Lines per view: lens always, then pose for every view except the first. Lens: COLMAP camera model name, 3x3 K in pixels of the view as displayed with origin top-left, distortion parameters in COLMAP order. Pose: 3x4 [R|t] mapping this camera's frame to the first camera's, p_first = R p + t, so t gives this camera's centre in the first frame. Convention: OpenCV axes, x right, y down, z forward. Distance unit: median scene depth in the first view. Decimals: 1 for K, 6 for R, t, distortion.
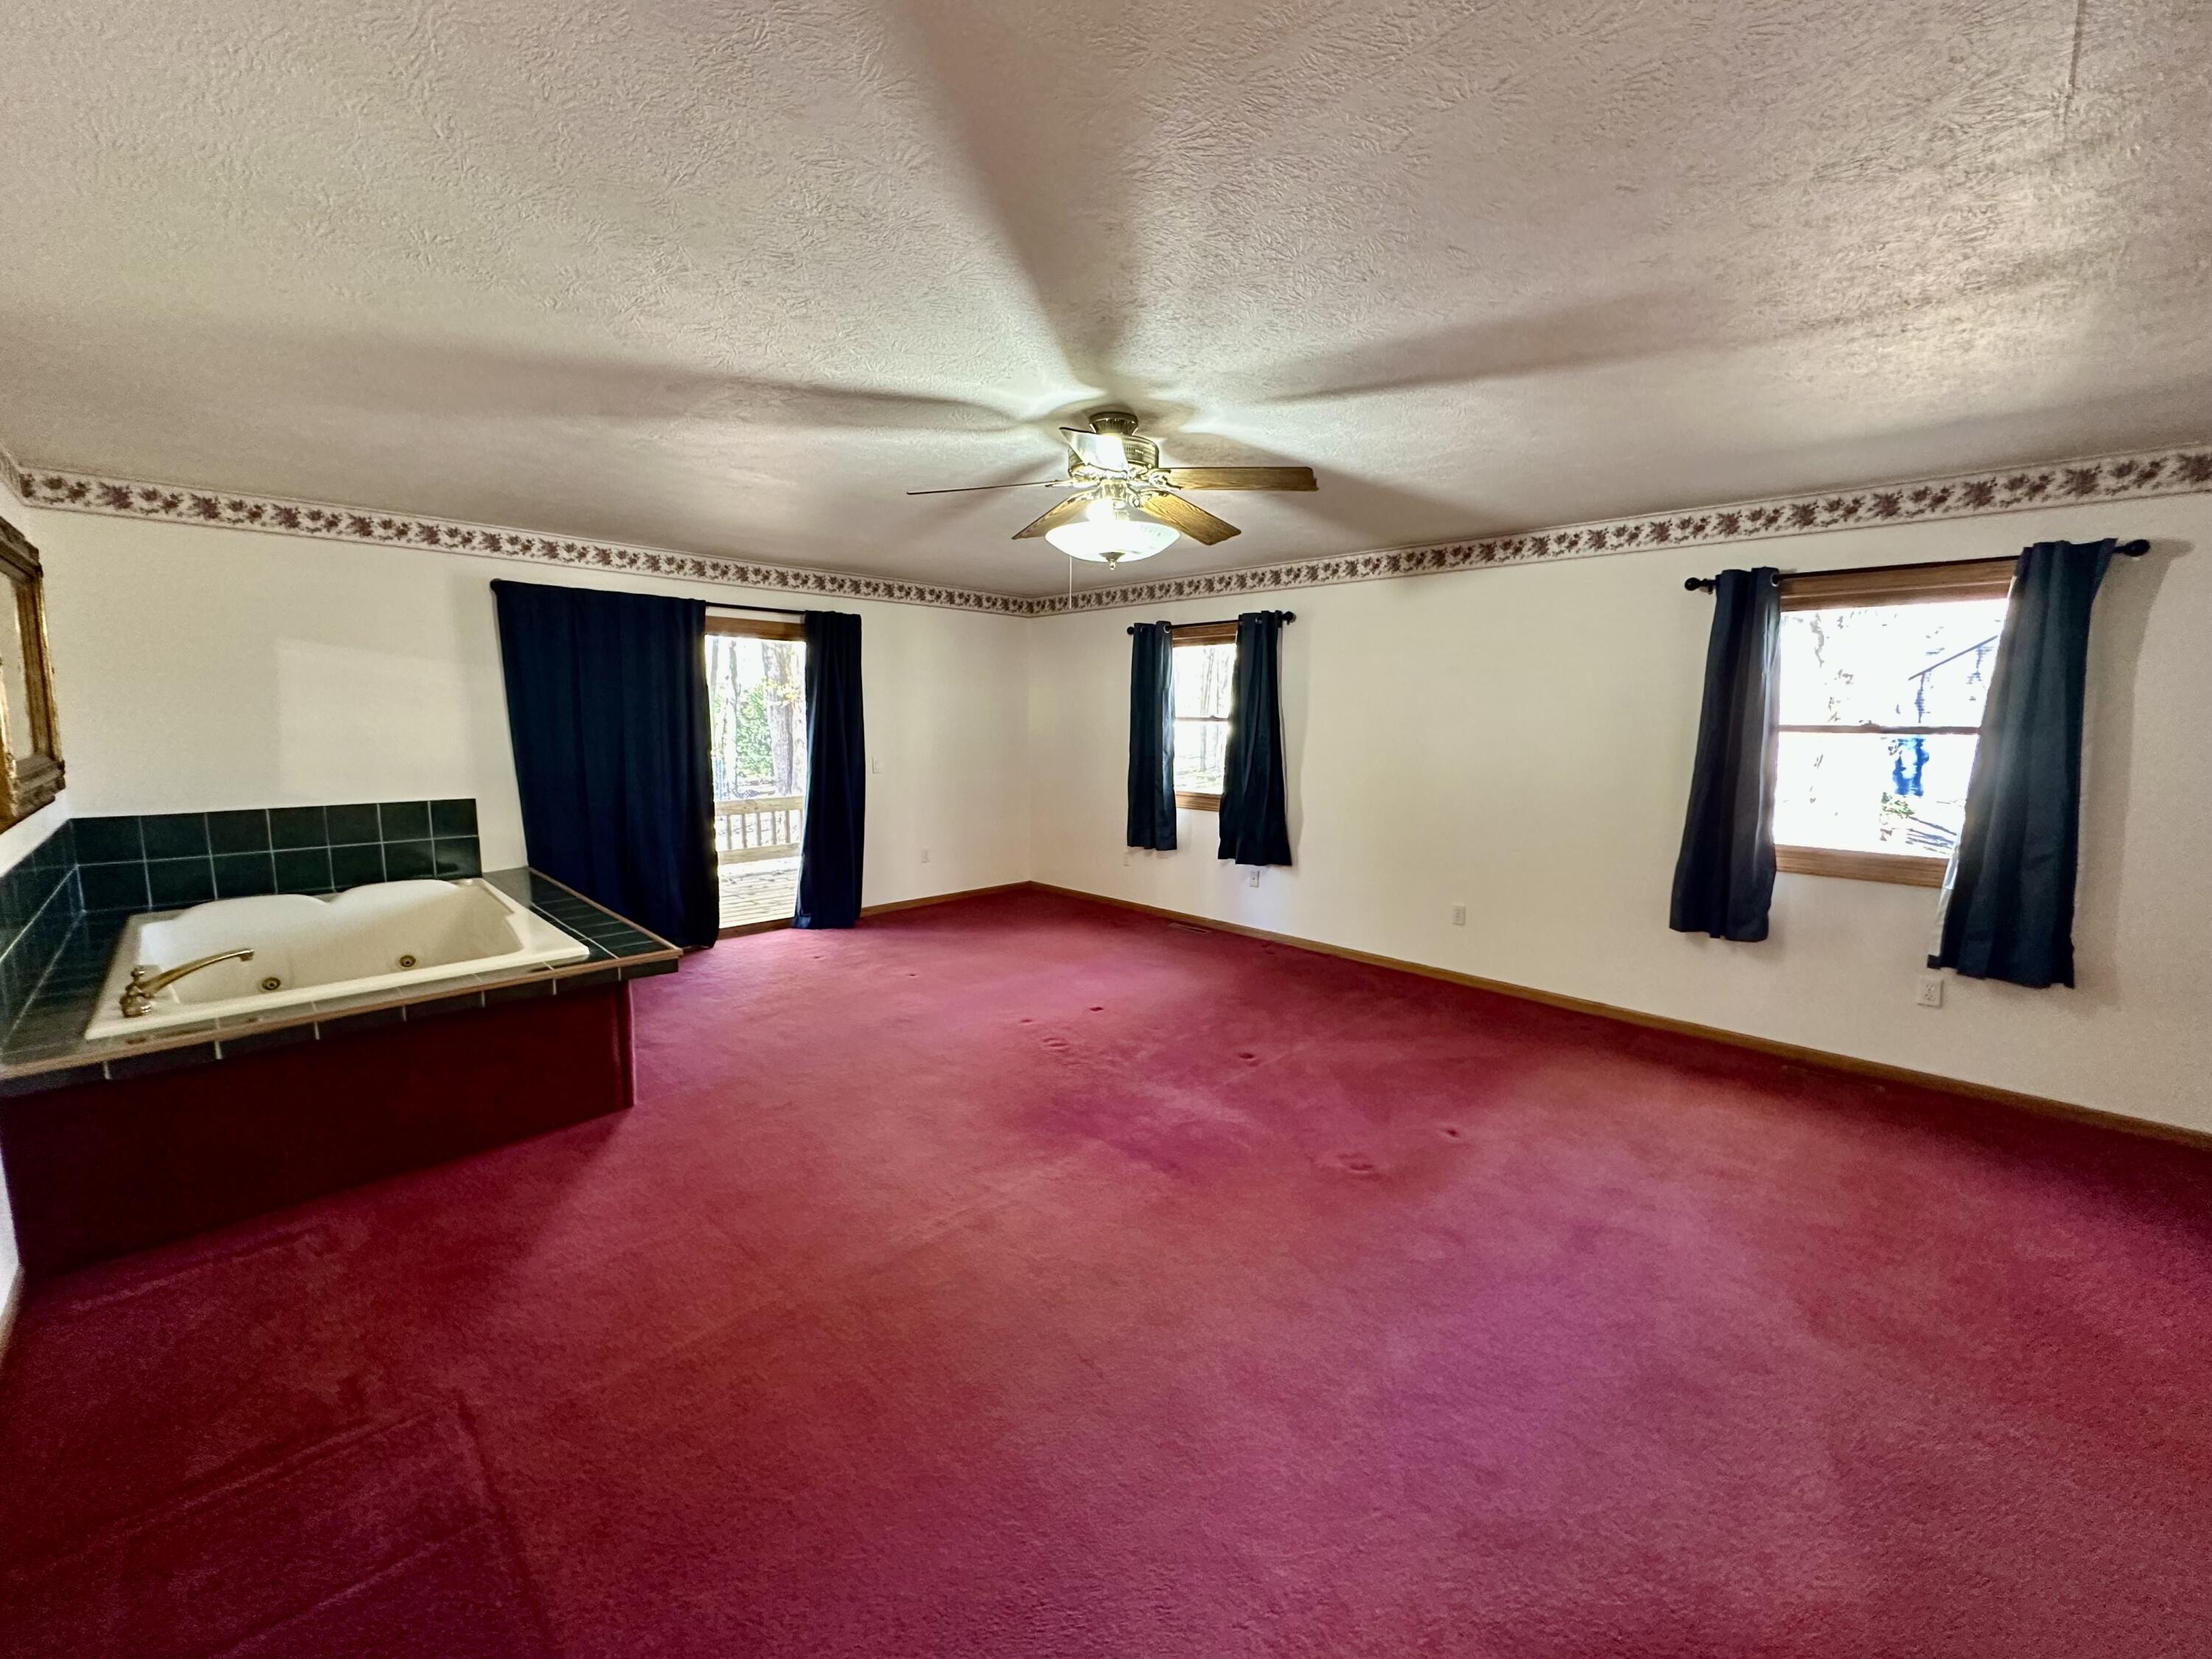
lens RADIAL K [[898.9, 0, 1106.0], [0, 898.9, 829.5], [0, 0, 1]] dist [0.000213, -0.000066]
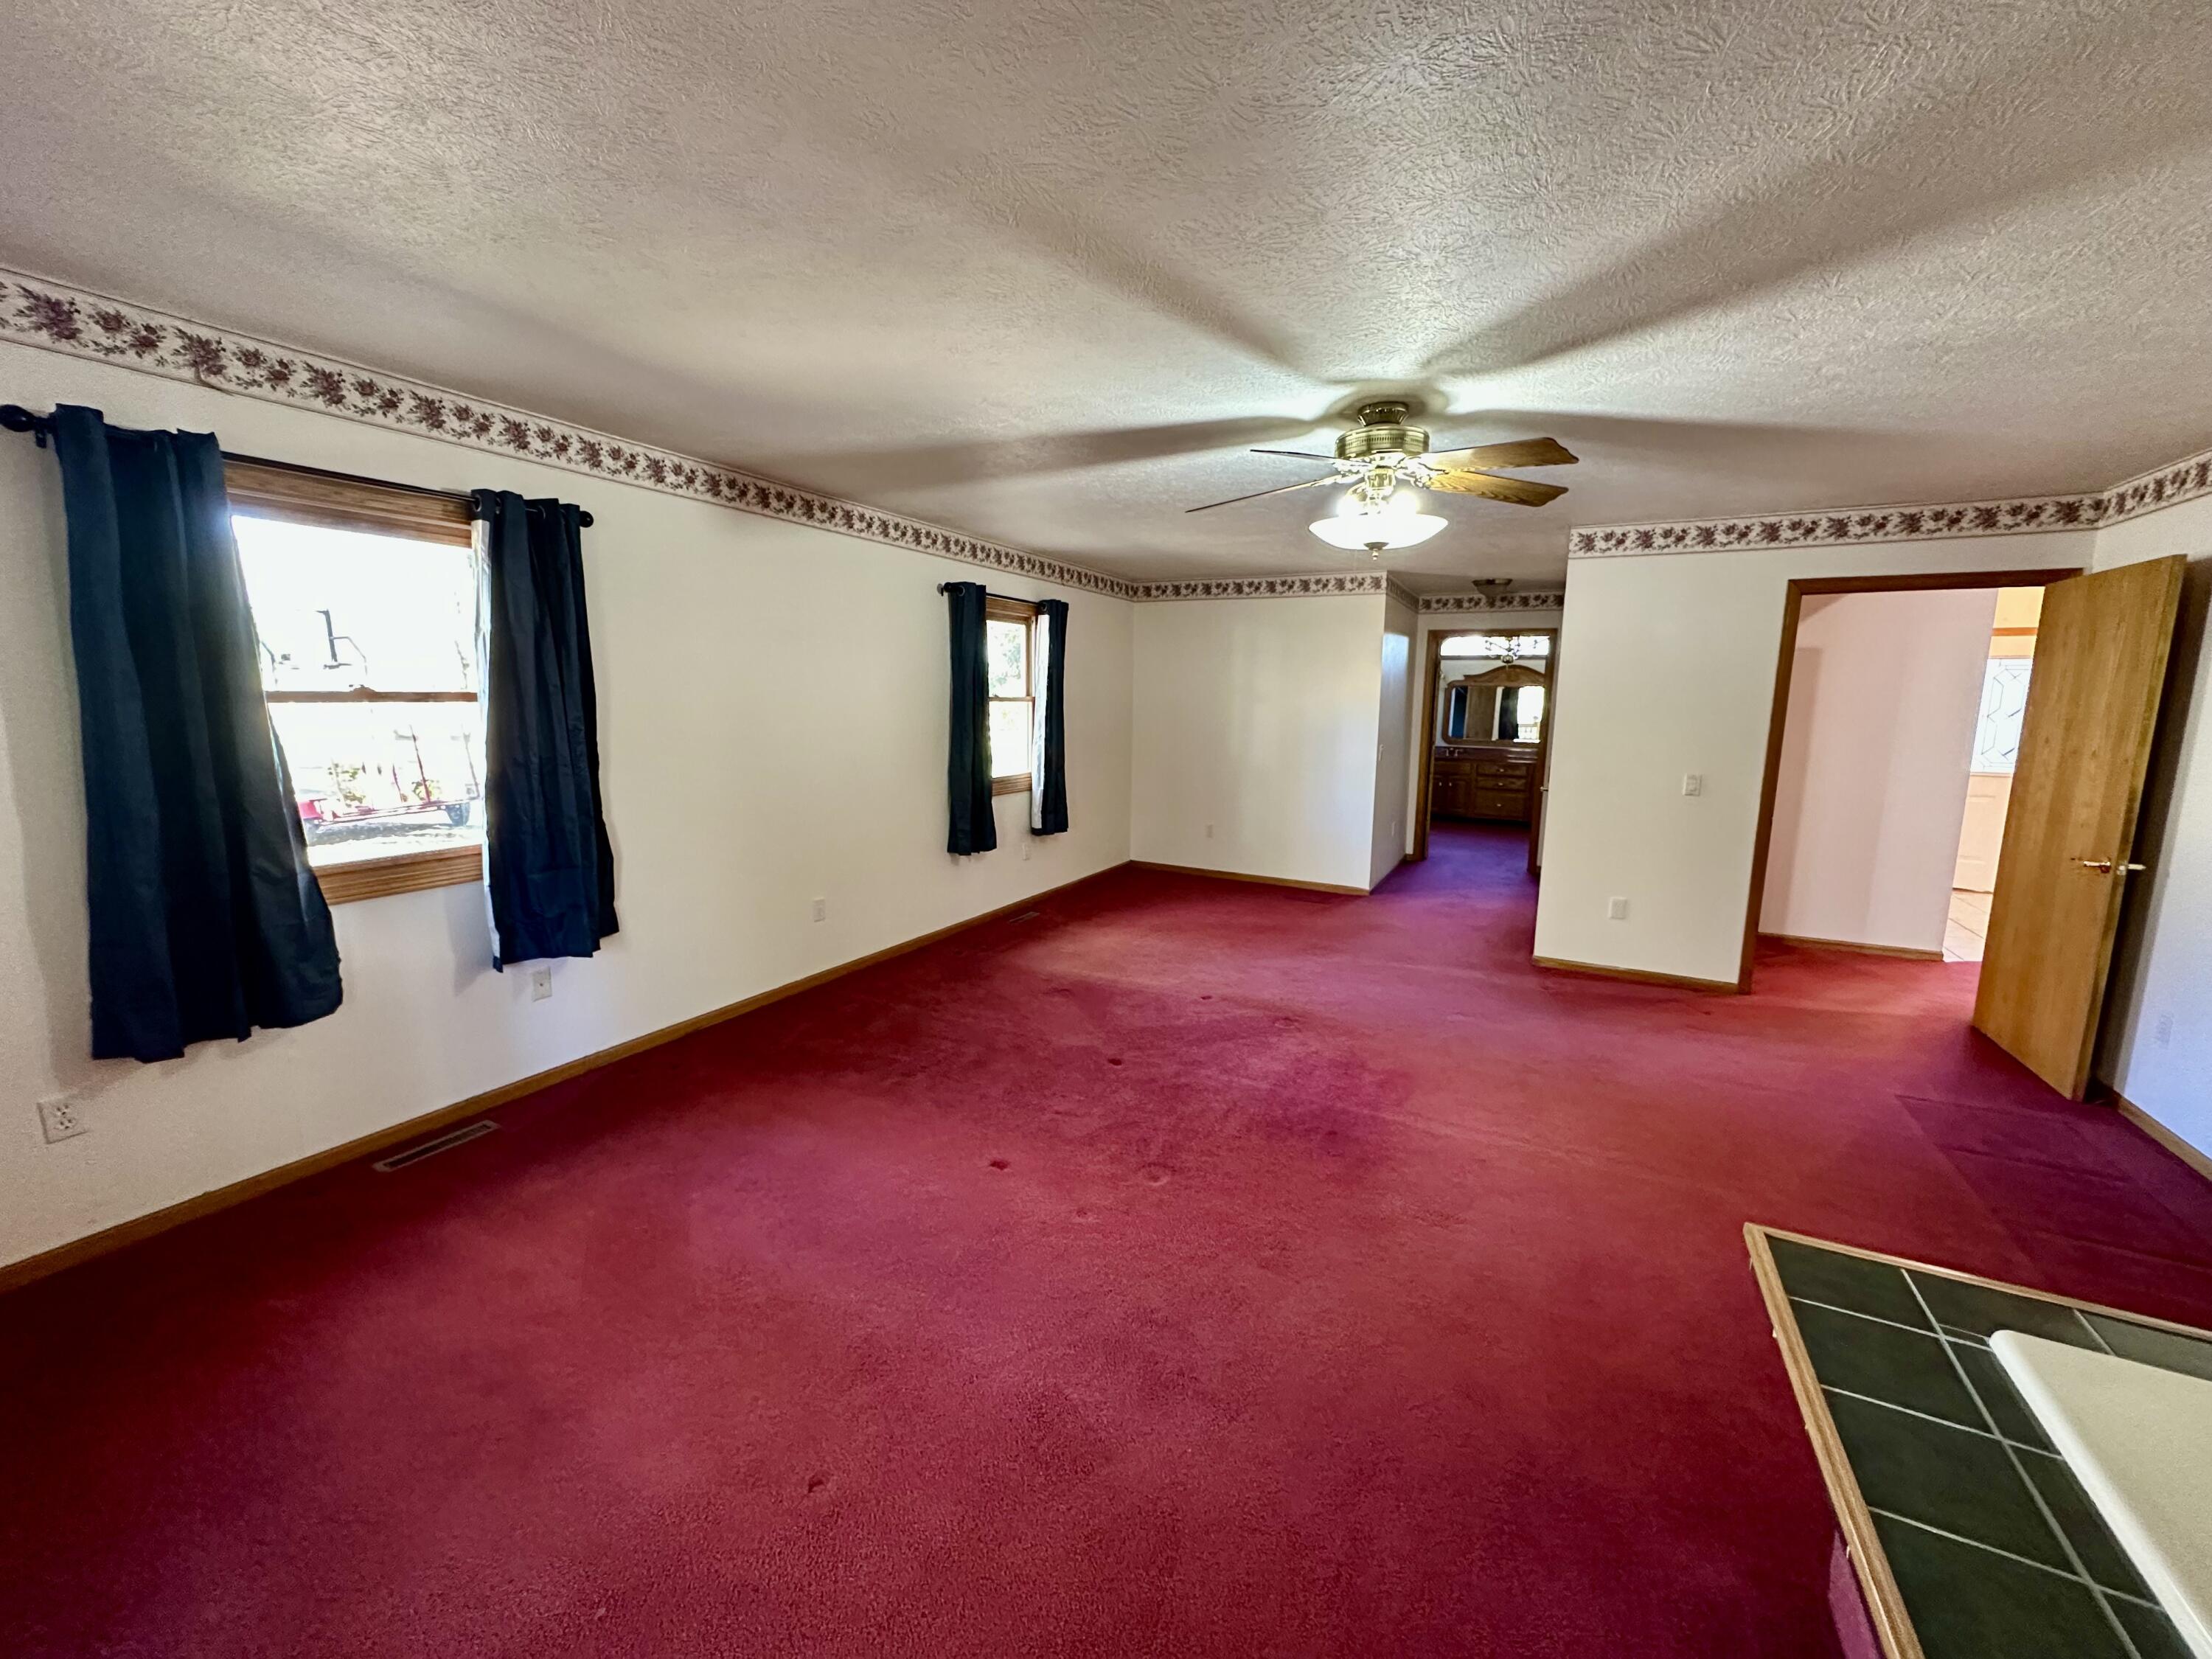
lens RADIAL K [[898.9, 0, 1106.0], [0, 898.9, 829.5], [0, 0, 1]] dist [0.000213, -0.000066]
pose [[-0.319479, -0.152652, 0.935217, -0.550265], [0.108089, 0.974627, 0.196009, -0.132243], [-0.941408, 0.163707, -0.294873, 0.997145]]
